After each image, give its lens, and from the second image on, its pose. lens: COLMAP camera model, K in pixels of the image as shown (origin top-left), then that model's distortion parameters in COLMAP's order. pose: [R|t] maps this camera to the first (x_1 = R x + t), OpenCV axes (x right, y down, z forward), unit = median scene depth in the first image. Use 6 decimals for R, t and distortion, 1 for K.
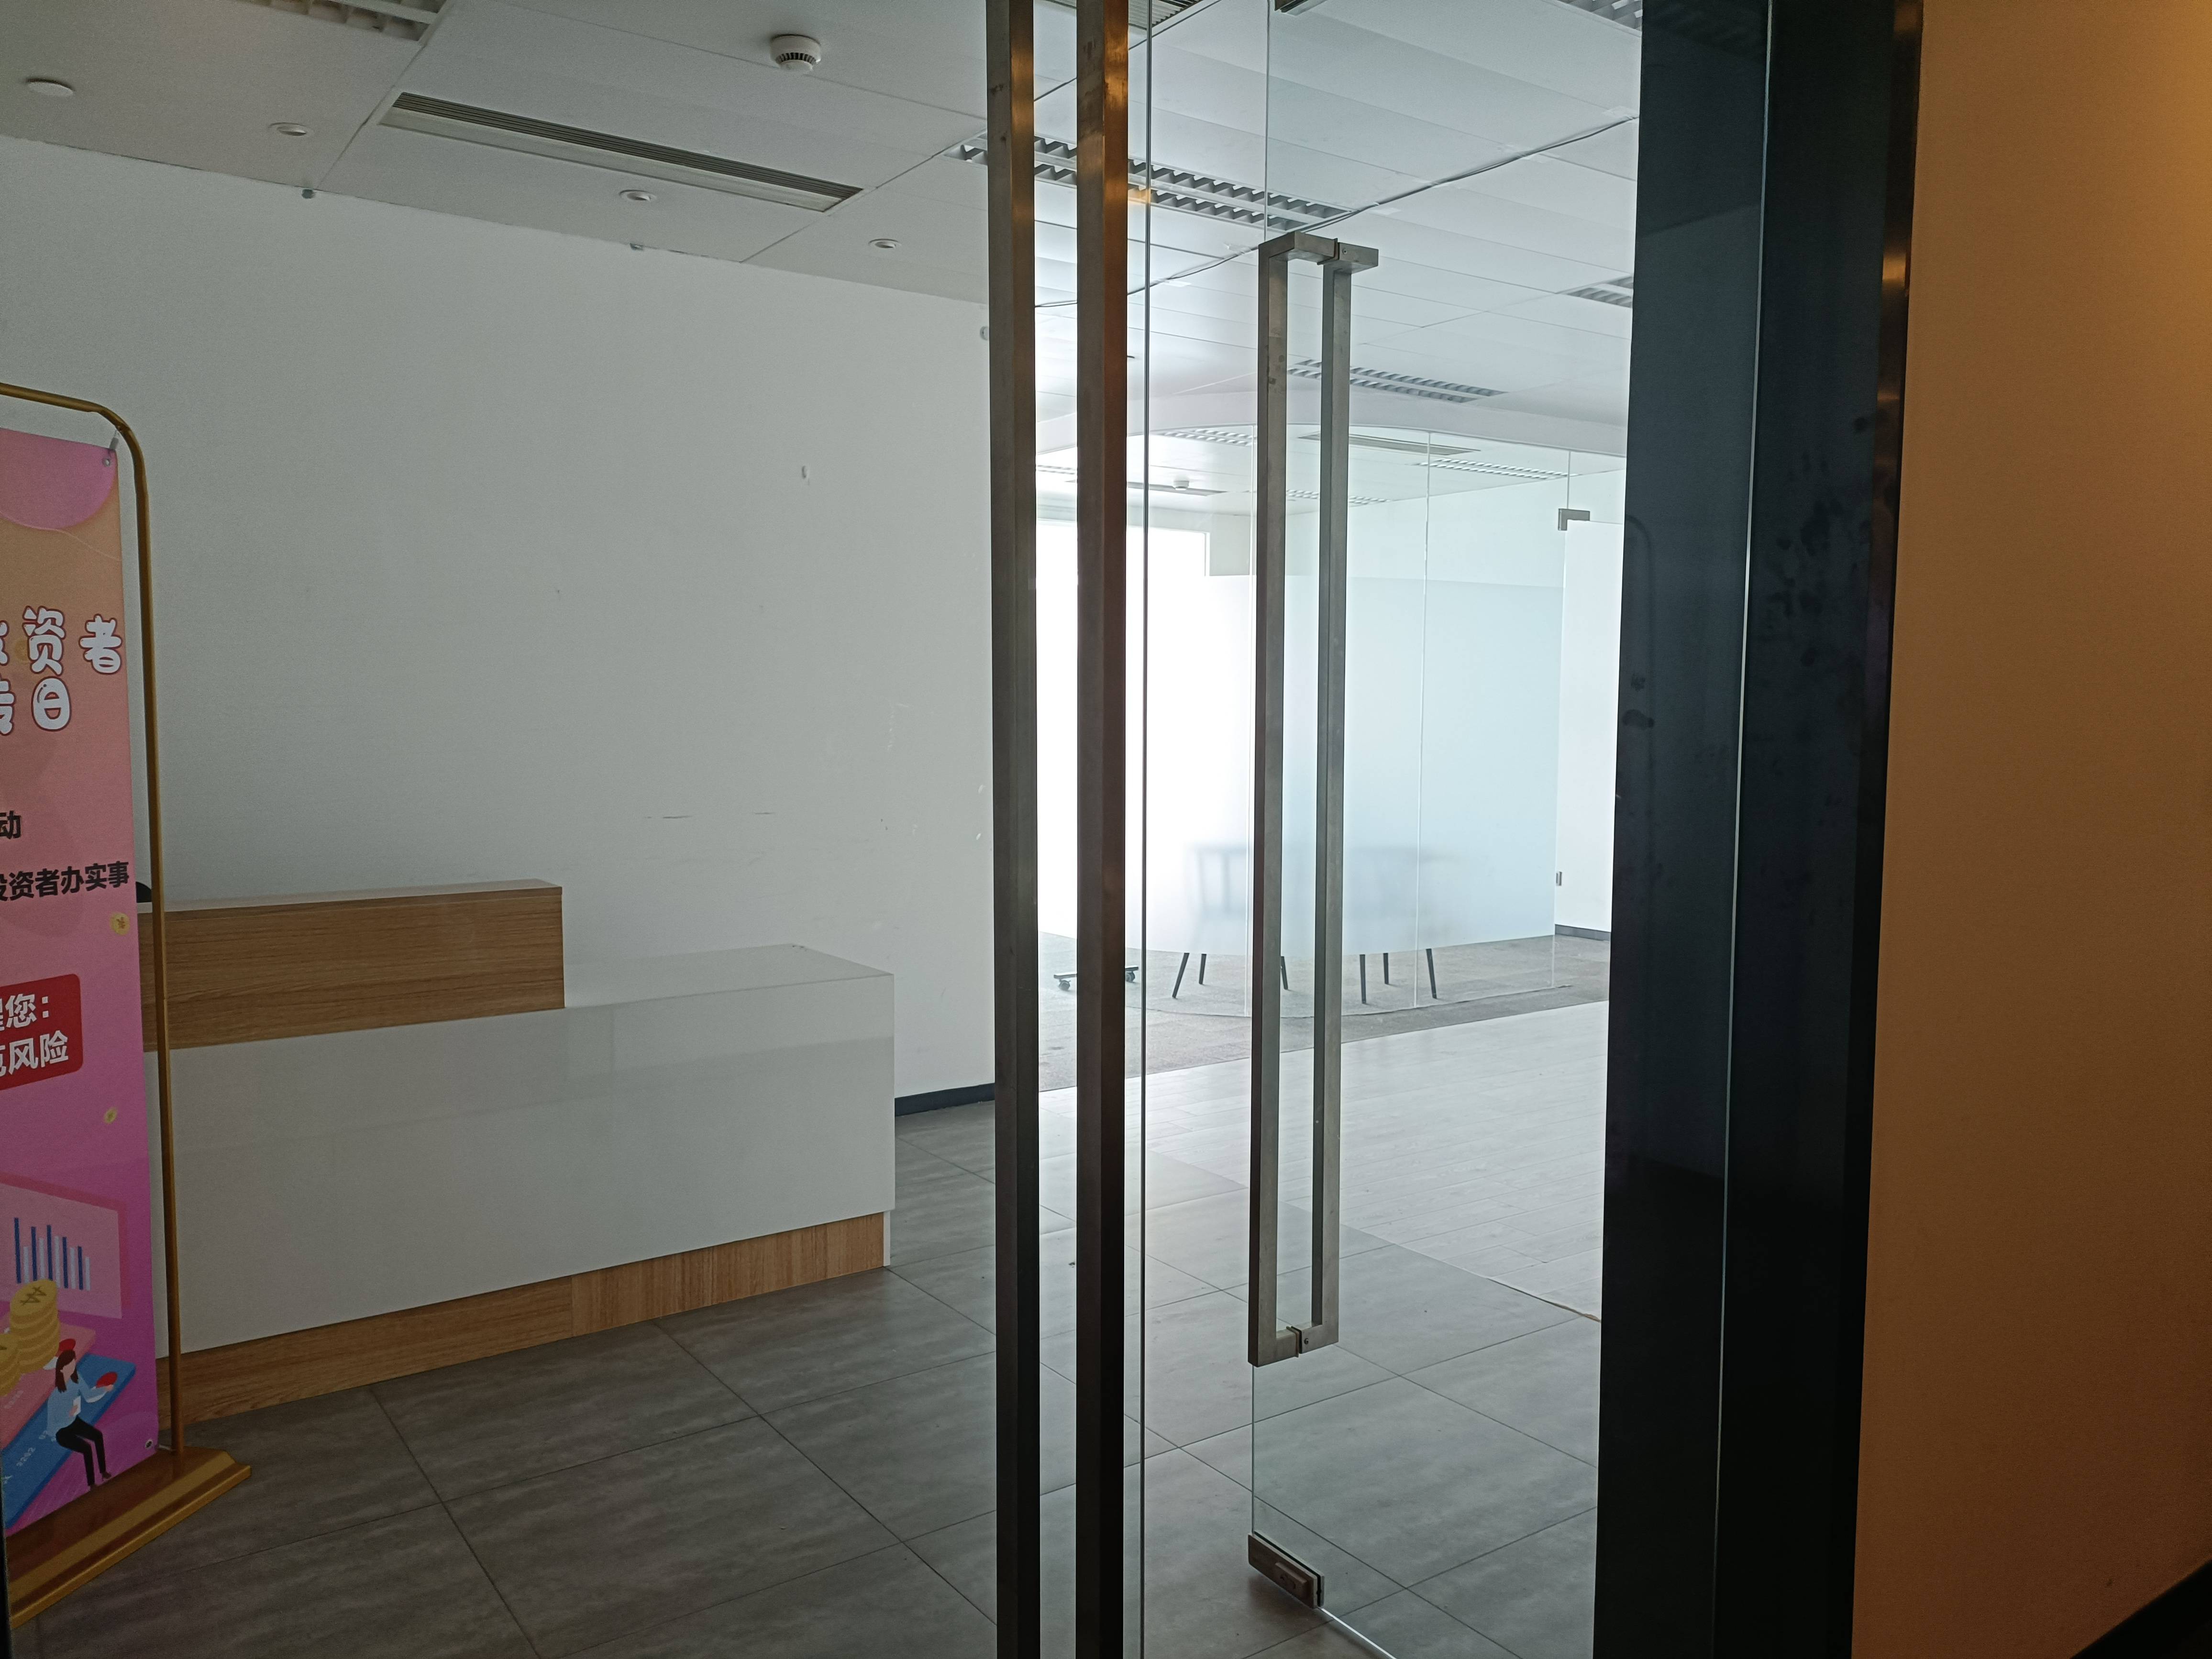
lens RADIAL K [[1615.6, 0, 1104.6], [0, 1615.6, 843.7], [0, 0, 1]] dist [0.066376, -0.062713]
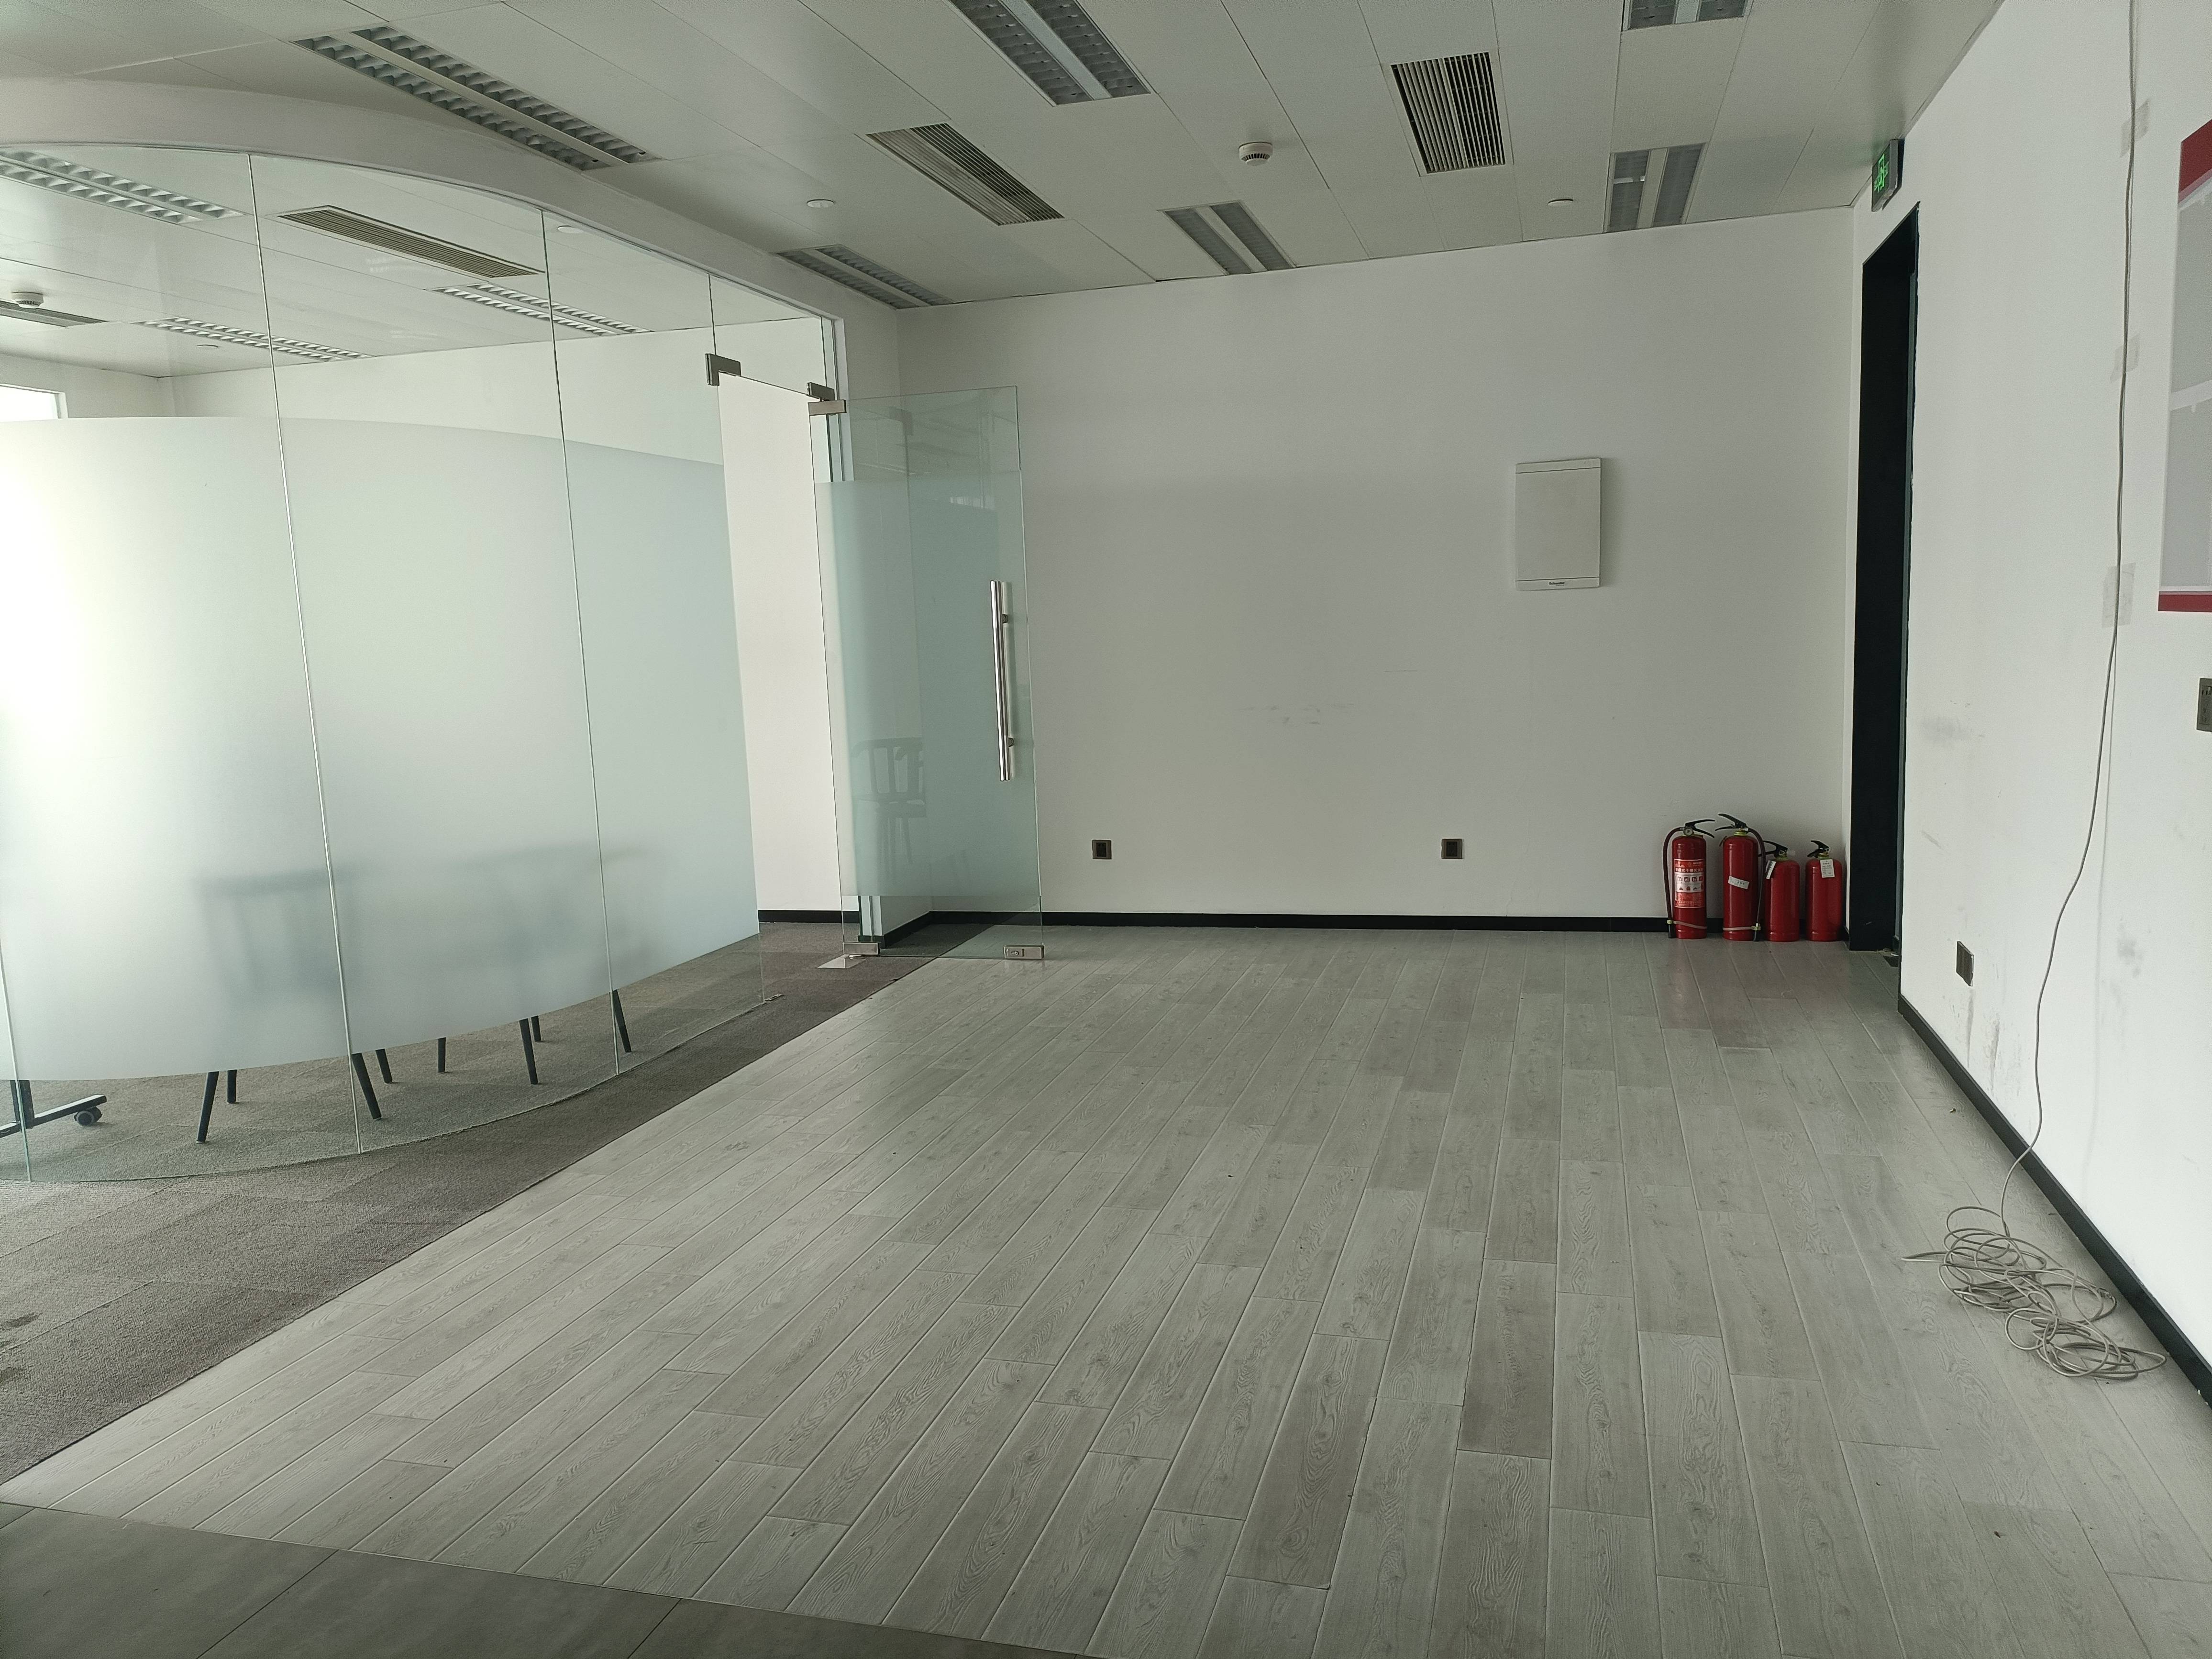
lens RADIAL K [[1615.6, 0, 1104.6], [0, 1615.6, 843.7], [0, 0, 1]] dist [0.066376, -0.062713]
pose [[0.777564, -0.121868, 0.616881, -0.055299], [0.103701, 0.992459, 0.065354, -0.019431], [-0.620194, 0.013154, 0.784338, 0.325977]]
